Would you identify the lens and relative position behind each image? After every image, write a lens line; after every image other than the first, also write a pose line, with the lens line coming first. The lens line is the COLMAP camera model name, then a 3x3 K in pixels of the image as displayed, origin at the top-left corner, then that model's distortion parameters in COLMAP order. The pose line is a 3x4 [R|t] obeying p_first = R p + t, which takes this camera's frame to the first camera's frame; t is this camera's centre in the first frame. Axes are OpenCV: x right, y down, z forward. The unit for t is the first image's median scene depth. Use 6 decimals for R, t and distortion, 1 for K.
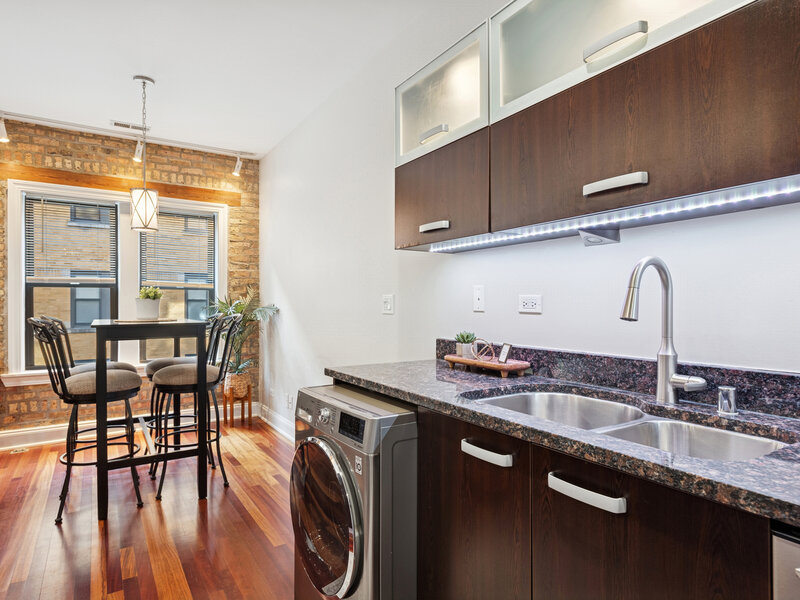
lens RADIAL K [[467.7, 0, 397.5], [0, 467.7, 309.2], [0, 0, 1]] dist [0.005164, 0.000335]
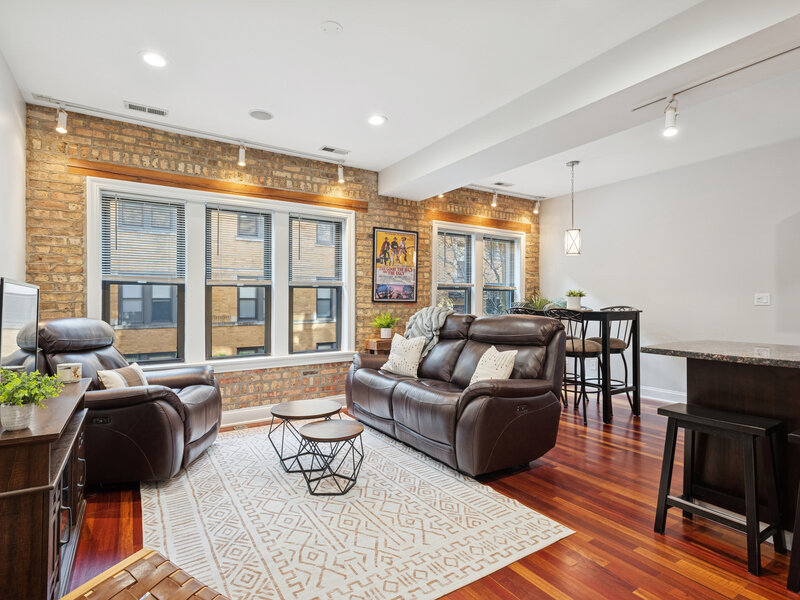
lens RADIAL K [[433.1, 0, 401.2], [0, 433.1, 292.7], [0, 0, 1]] dist [0.017248, -0.000101]
pose [[0.999940, -0.003972, 0.010182, -0.912341], [0.004305, 0.999448, -0.032949, 0.007461], [-0.010046, 0.032991, 0.999405, -0.399055]]
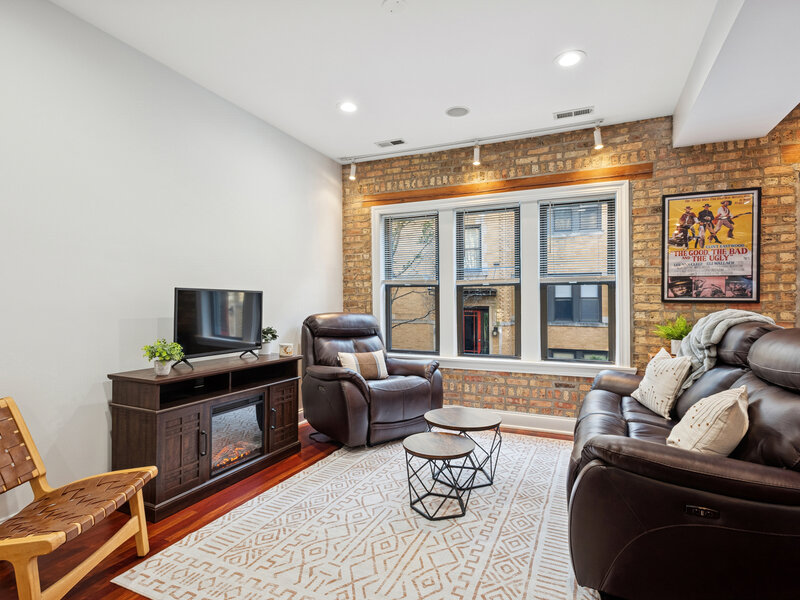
lens RADIAL K [[431.4, 0, 390.0], [0, 431.4, 295.5], [0, 0, 1]] dist [0.011836, -0.001224]
pose [[0.539089, -0.014072, -0.842131, -0.536951], [-0.008248, 0.999724, -0.021985, 0.003922], [0.842208, 0.018797, 0.538824, -0.096716]]
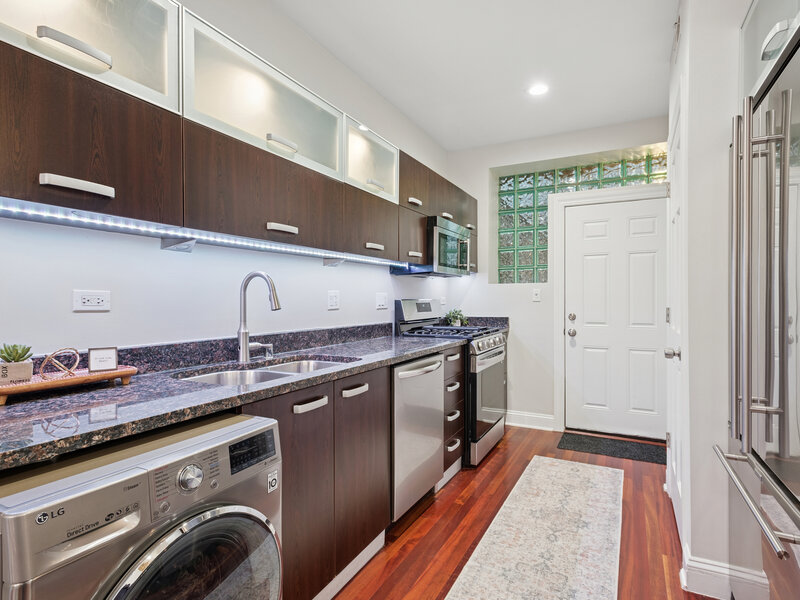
lens RADIAL K [[422.5, 0, 400.0], [0, 422.5, 300.0], [0, 0, 1]] dist [0.004814, 0.000814]
pose [[-0.487230, -0.000517, 0.873273, -0.318360], [0.010933, 0.999918, 0.006692, -0.005480], [-0.873205, 0.012808, -0.487184, 0.412808]]
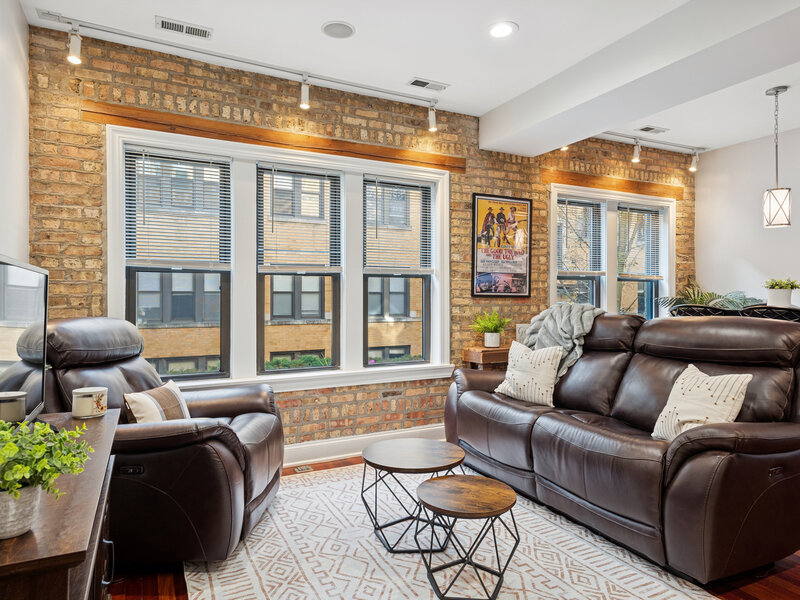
lens RADIAL K [[522.7, 0, 398.9], [0, 522.7, 284.4], [0, 0, 1]] dist [0.050339, -0.014742]
pose [[0.995646, -0.004415, -0.093113, -1.032529], [0.001115, 0.999370, -0.035464, 0.006063], [0.093211, 0.035206, 0.995024, -0.254351]]
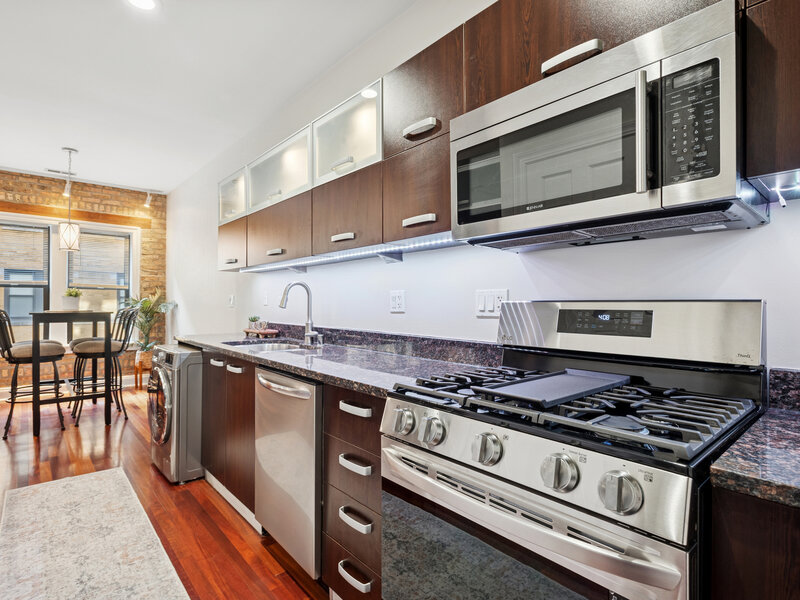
lens RADIAL K [[418.9, 0, 398.1], [0, 418.9, 305.3], [0, 0, 1]] dist [0.001035, -0.001220]
pose [[0.988606, 0.005760, 0.150419, 0.233549], [-0.005010, 0.999973, -0.005361, 0.006256], [-0.150445, 0.004546, 0.988608, -0.375148]]
